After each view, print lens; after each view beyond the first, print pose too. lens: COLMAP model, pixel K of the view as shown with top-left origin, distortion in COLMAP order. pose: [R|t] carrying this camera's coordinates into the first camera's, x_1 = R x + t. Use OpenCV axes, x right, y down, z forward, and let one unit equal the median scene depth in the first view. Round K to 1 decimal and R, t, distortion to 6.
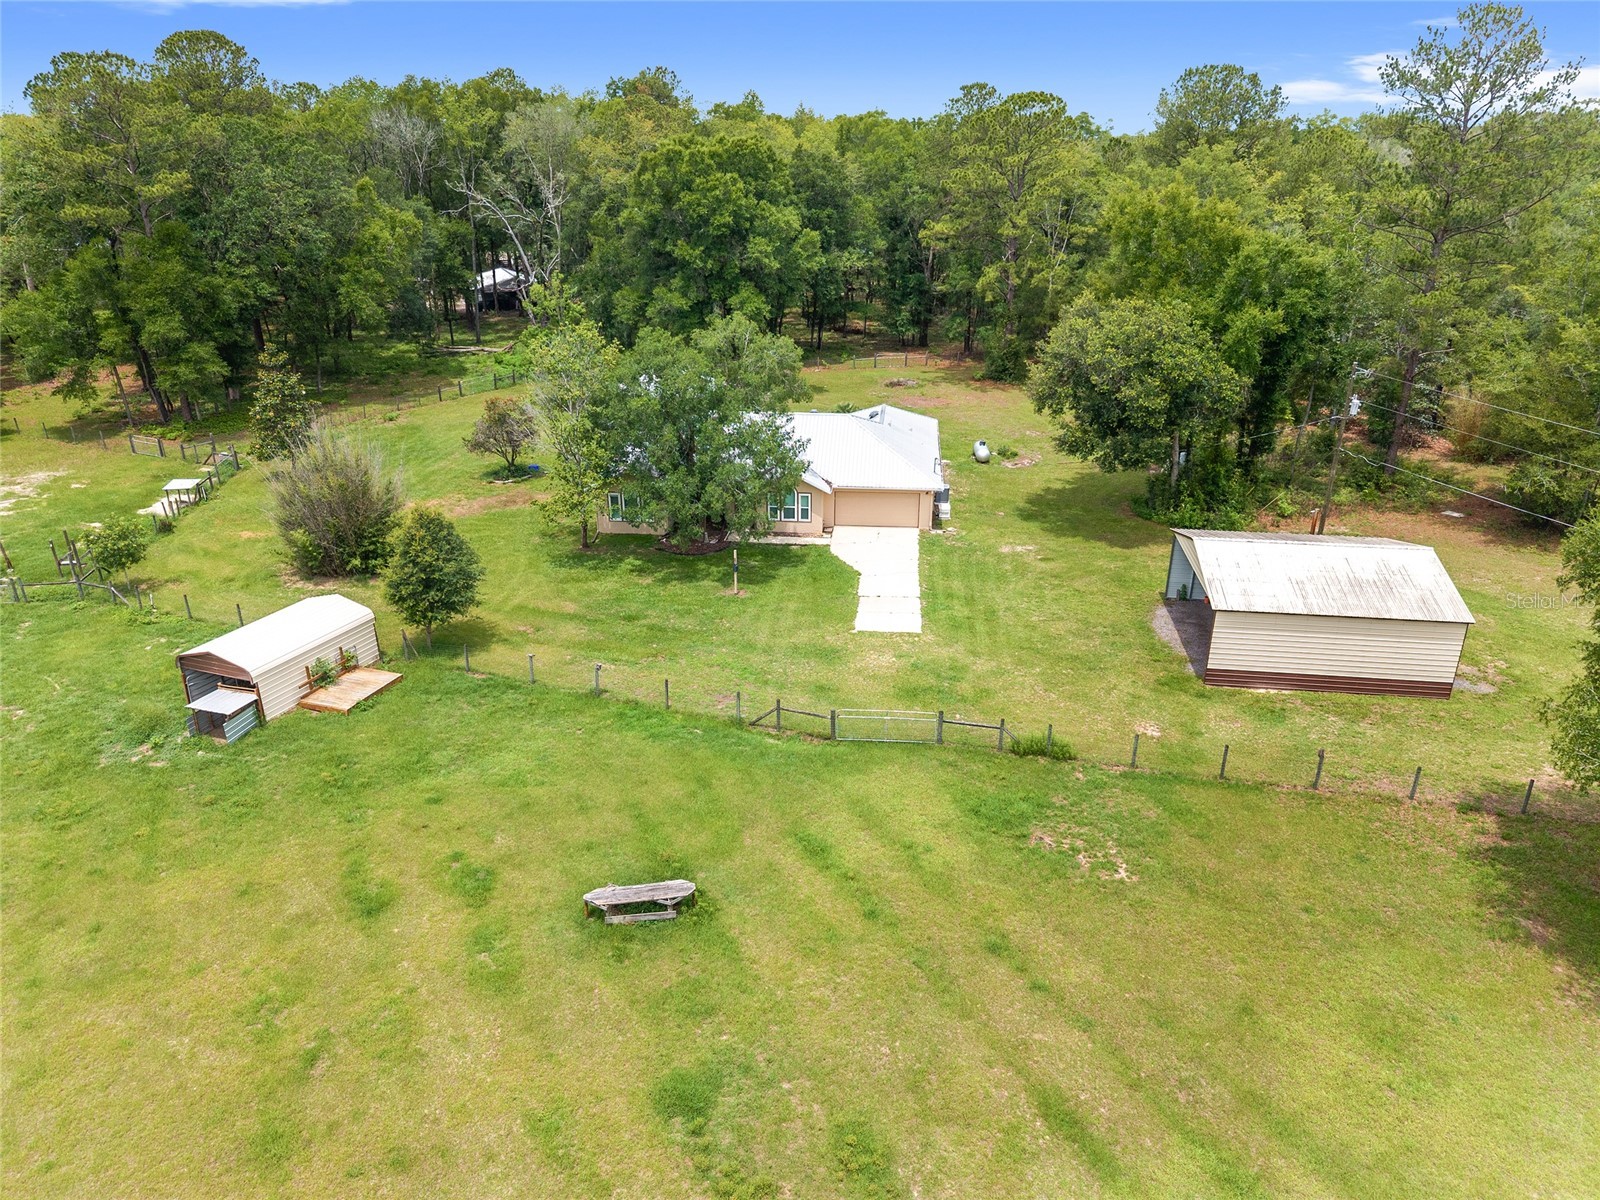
lens RADIAL K [[1077.6, 0, 793.2], [0, 1077.6, 596.3], [0, 0, 1]] dist [0.037453, -0.047939]
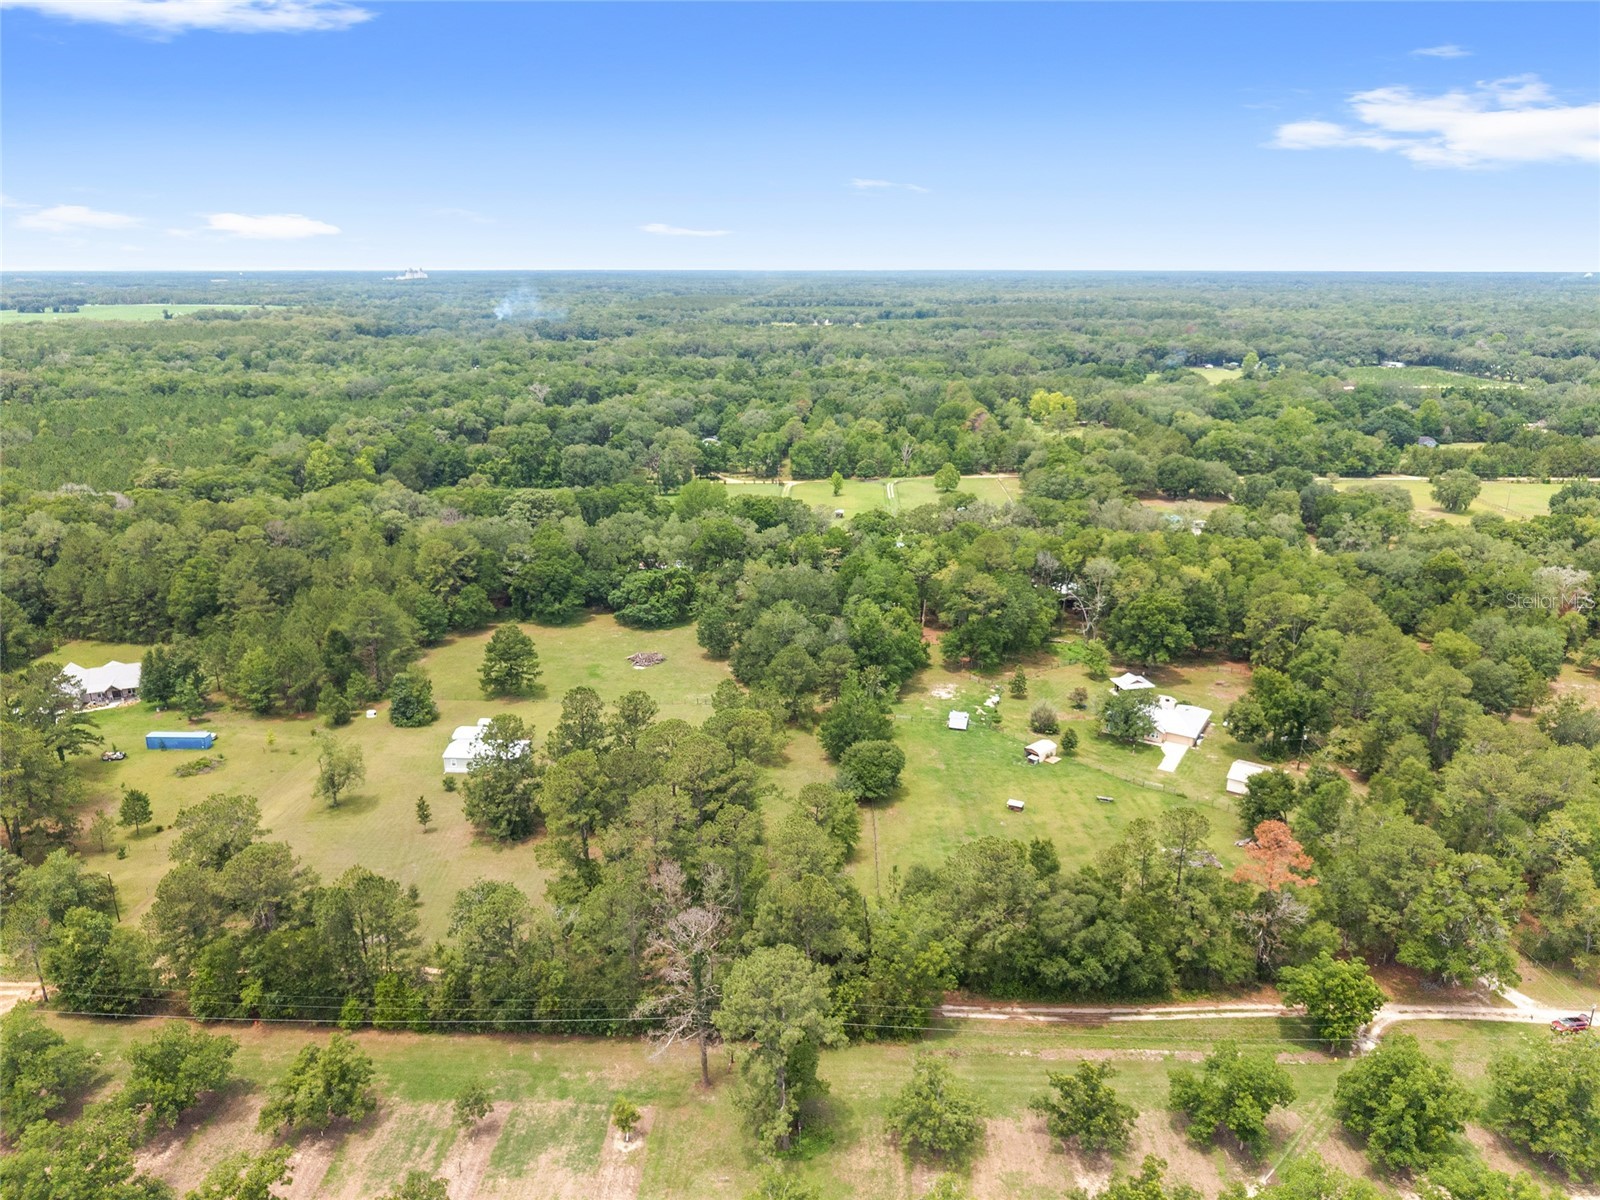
lens RADIAL K [[1077.6, 0, 797.3], [0, 1077.6, 608.3], [0, 0, 1]] dist [0.037453, -0.047939]
pose [[0.899763, 0.133104, -0.415585, 0.616182], [-0.167989, 0.984602, -0.048356, -0.193460], [0.402749, 0.113323, 0.908268, -4.774442]]
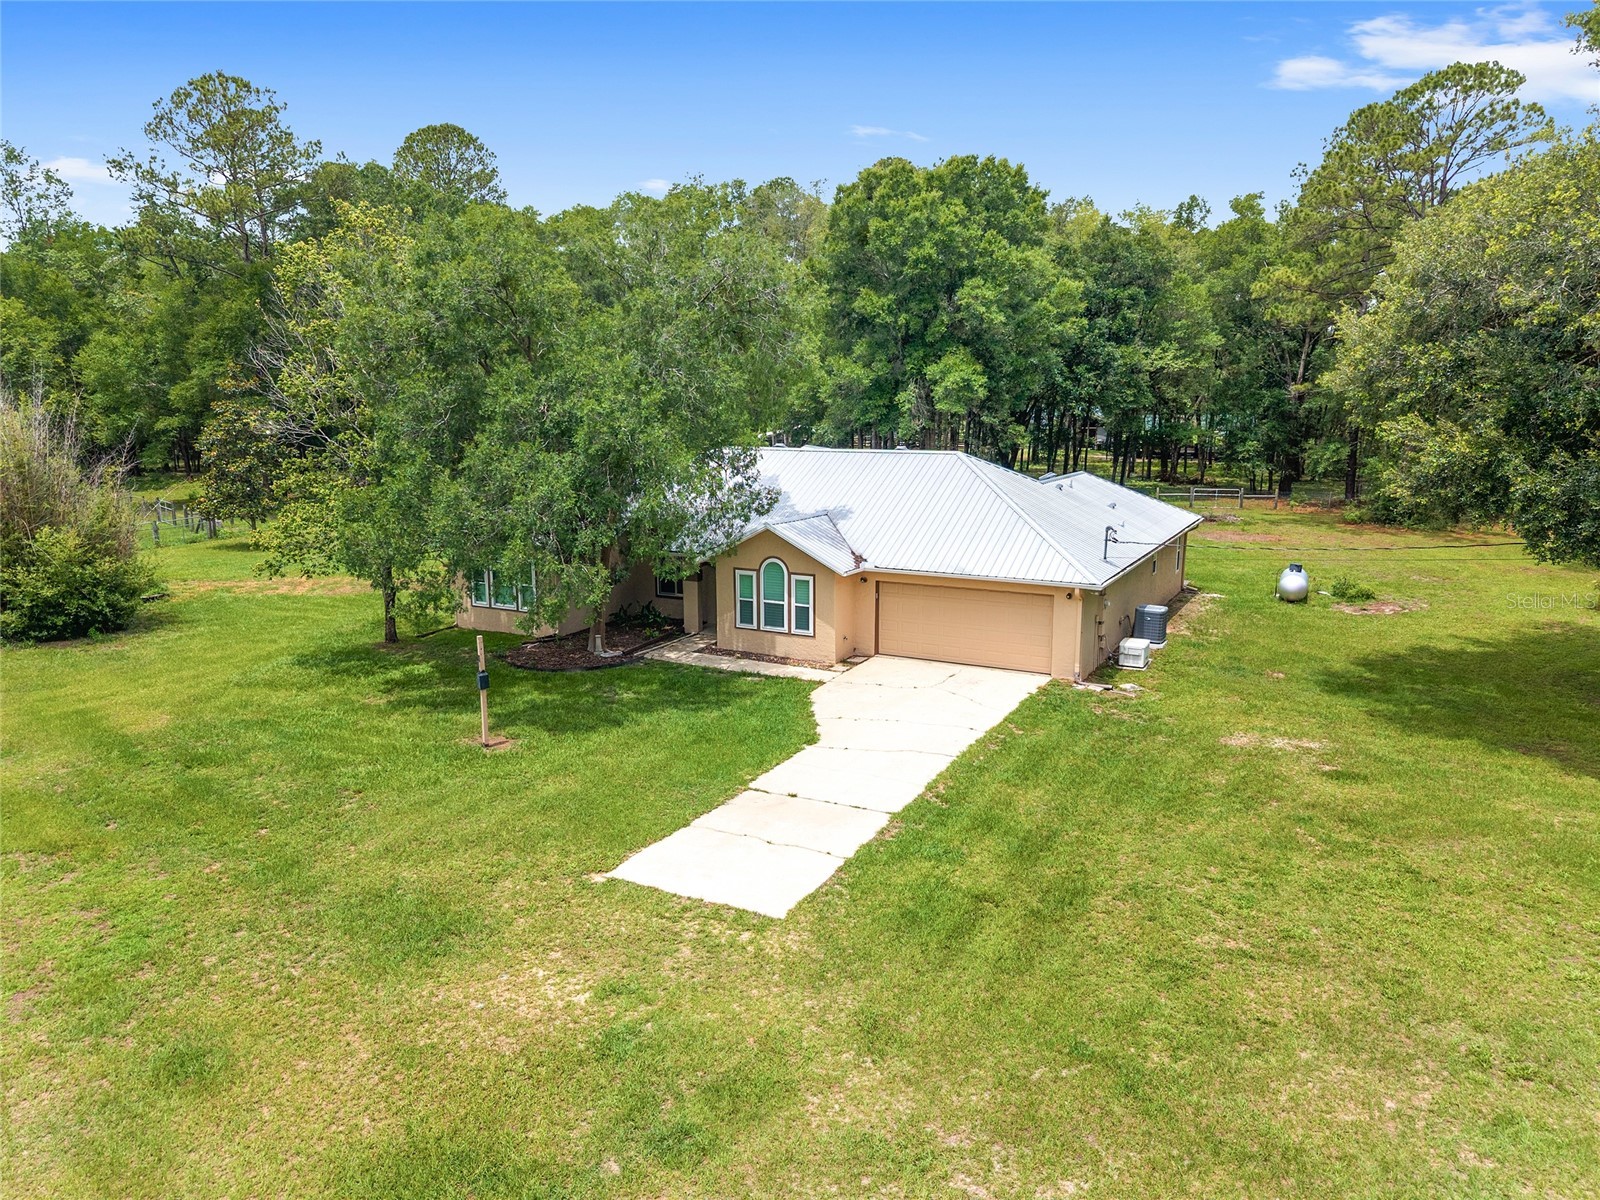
lens RADIAL K [[1077.6, 0, 802.7], [0, 1077.6, 605.3], [0, 0, 1]] dist [0.037453, -0.047939]
pose [[0.927189, 0.068965, -0.368190, 0.013806], [-0.143396, 0.973382, -0.178785, 0.000395], [0.346060, 0.218565, 0.912399, 0.041129]]
